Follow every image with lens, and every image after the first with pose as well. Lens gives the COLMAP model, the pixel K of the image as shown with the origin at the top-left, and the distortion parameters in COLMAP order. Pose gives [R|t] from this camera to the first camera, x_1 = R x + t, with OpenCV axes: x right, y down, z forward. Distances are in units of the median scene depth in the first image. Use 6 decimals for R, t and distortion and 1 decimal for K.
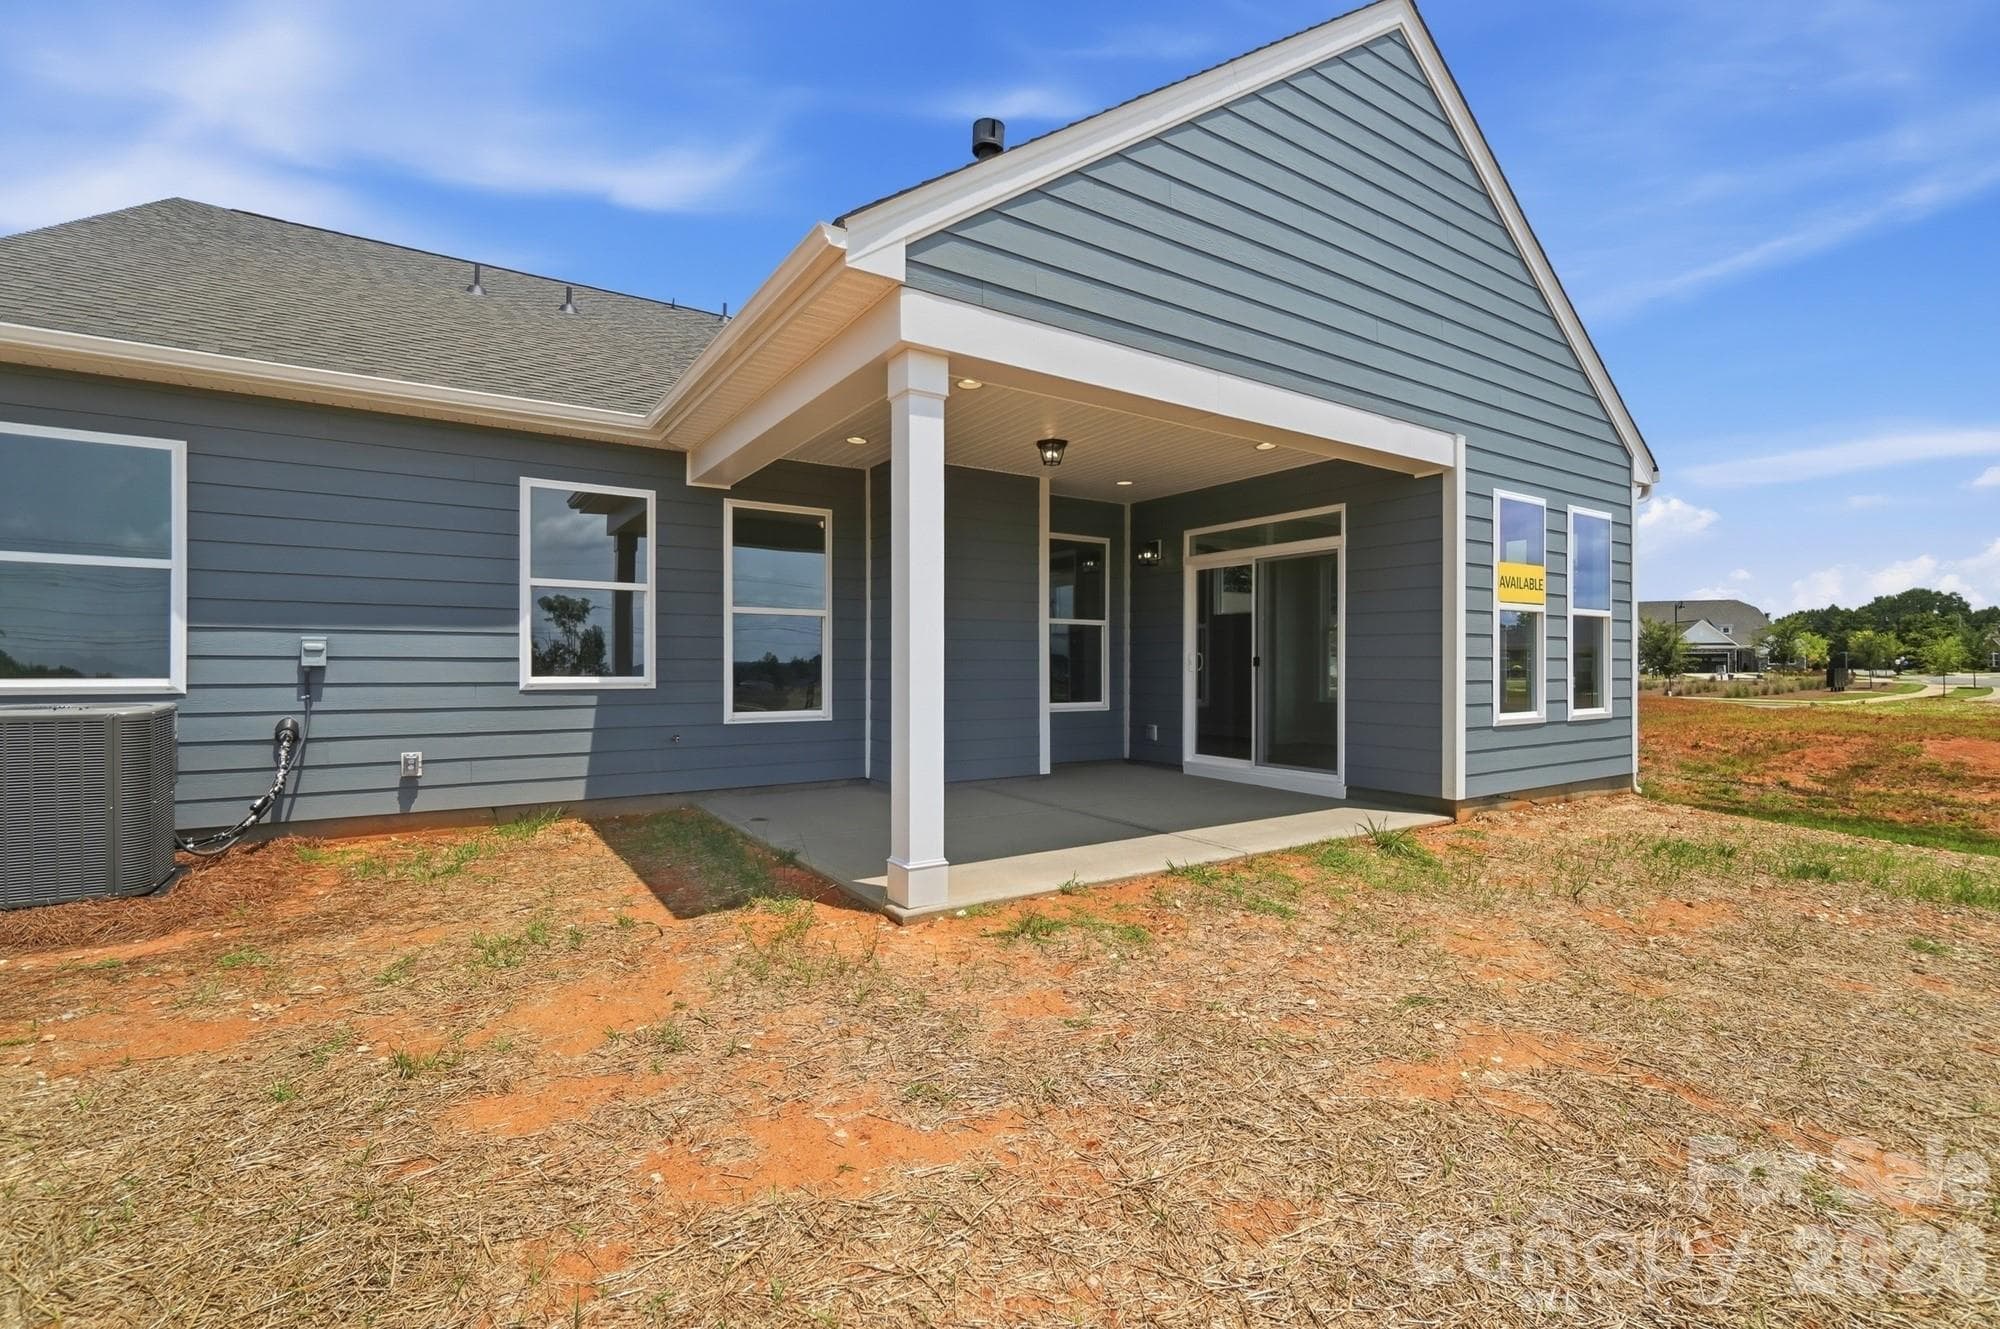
lens RADIAL K [[867.2, 0, 1000.6], [0, 867.2, 659.2], [0, 0, 1]] dist [-0.004171, -0.000261]
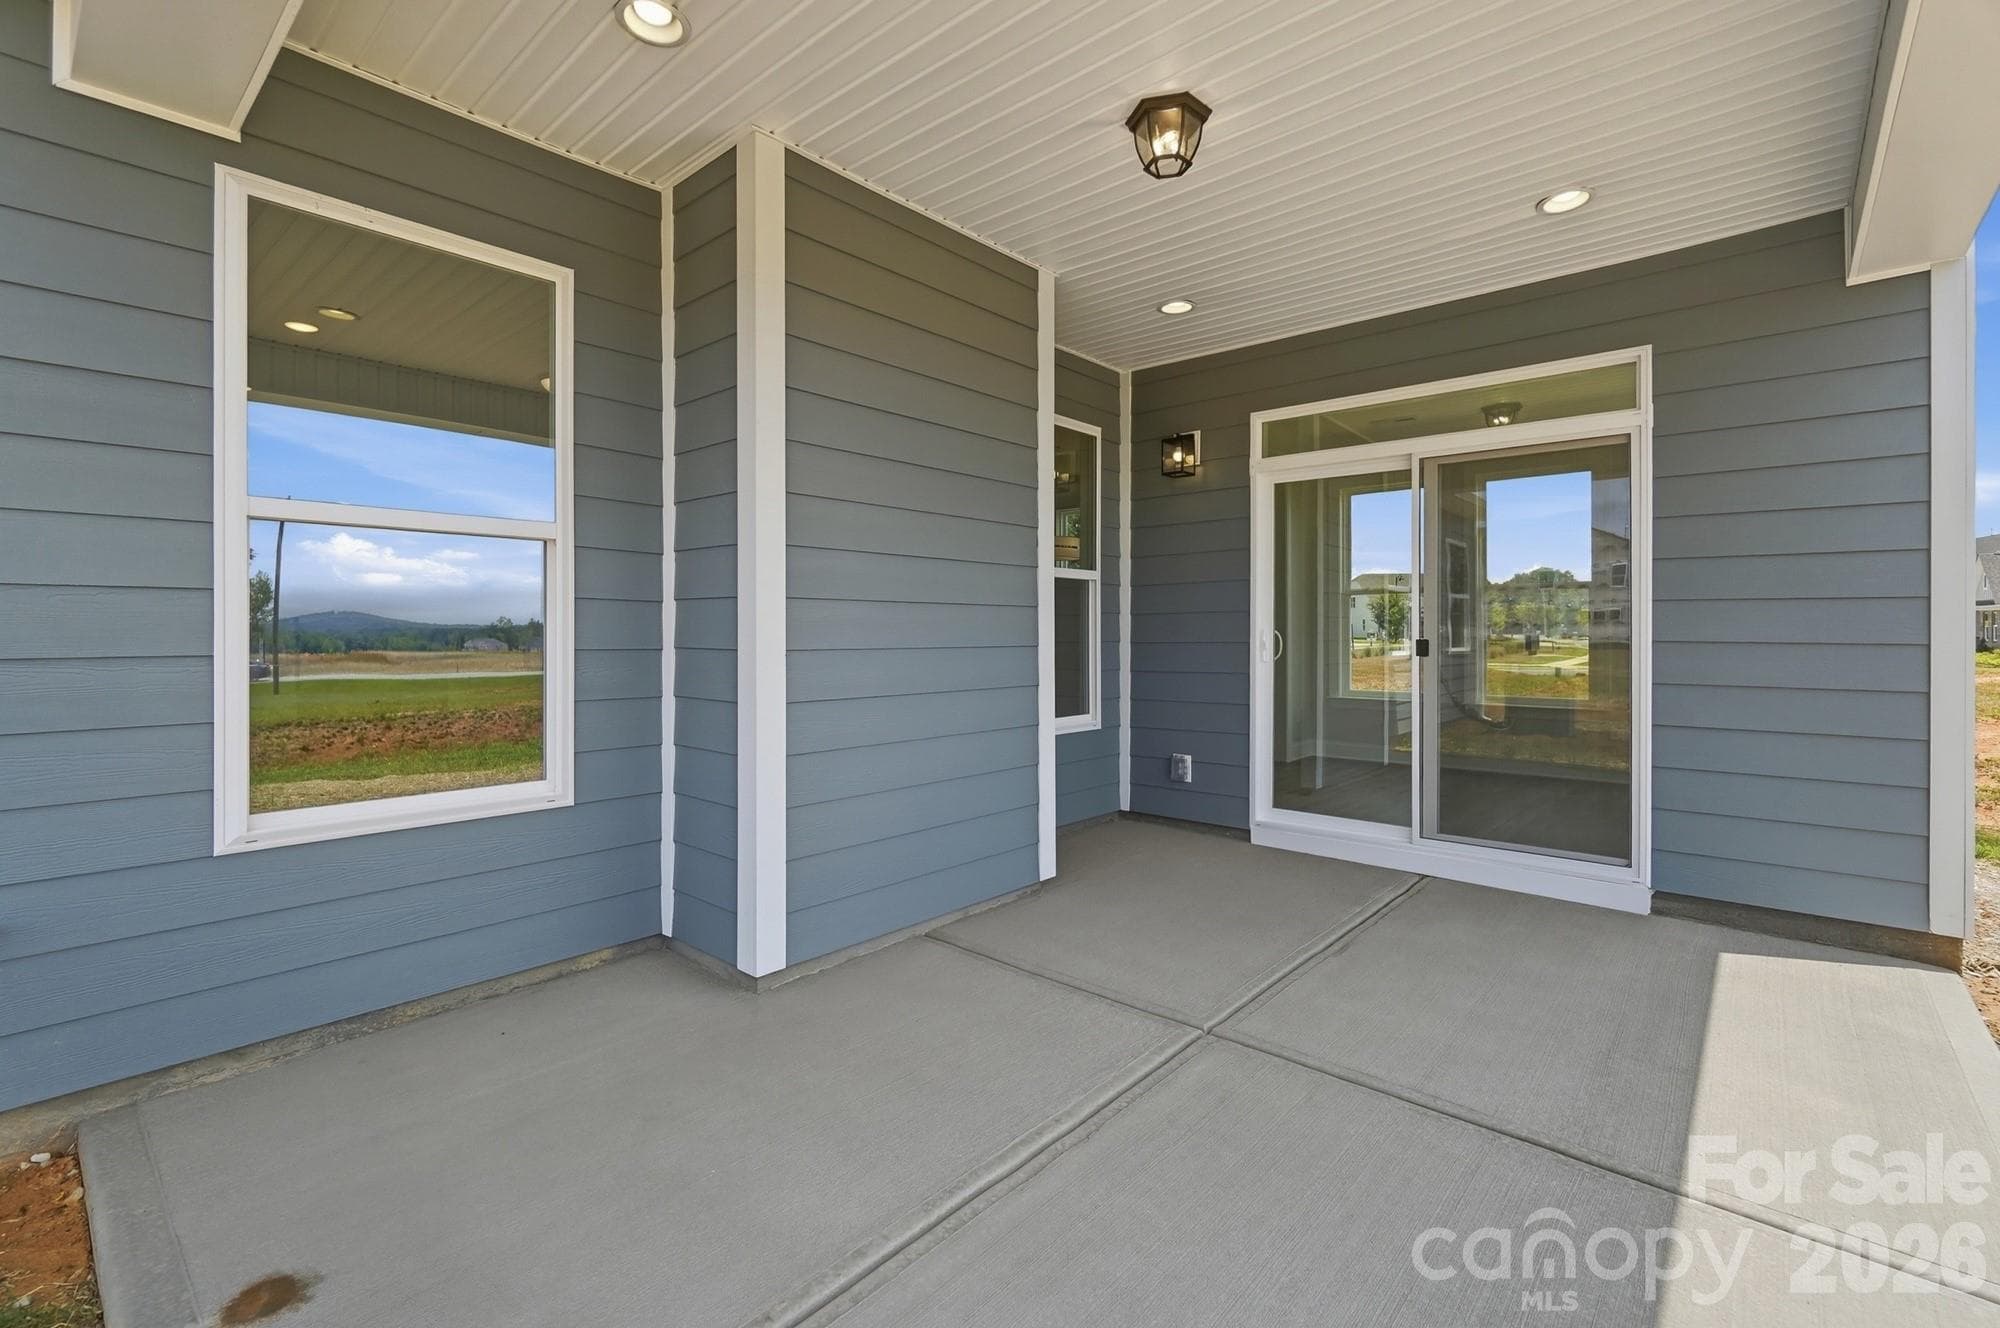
lens RADIAL K [[879.2, 0, 988.9], [0, 879.2, 637.5], [0, 0, 1]] dist [-0.000413, -0.000103]
pose [[0.967645, -0.001372, 0.252313, -0.106429], [-0.002064, 0.999909, 0.013356, -0.010213], [-0.252308, -0.013445, 0.967553, 0.533422]]
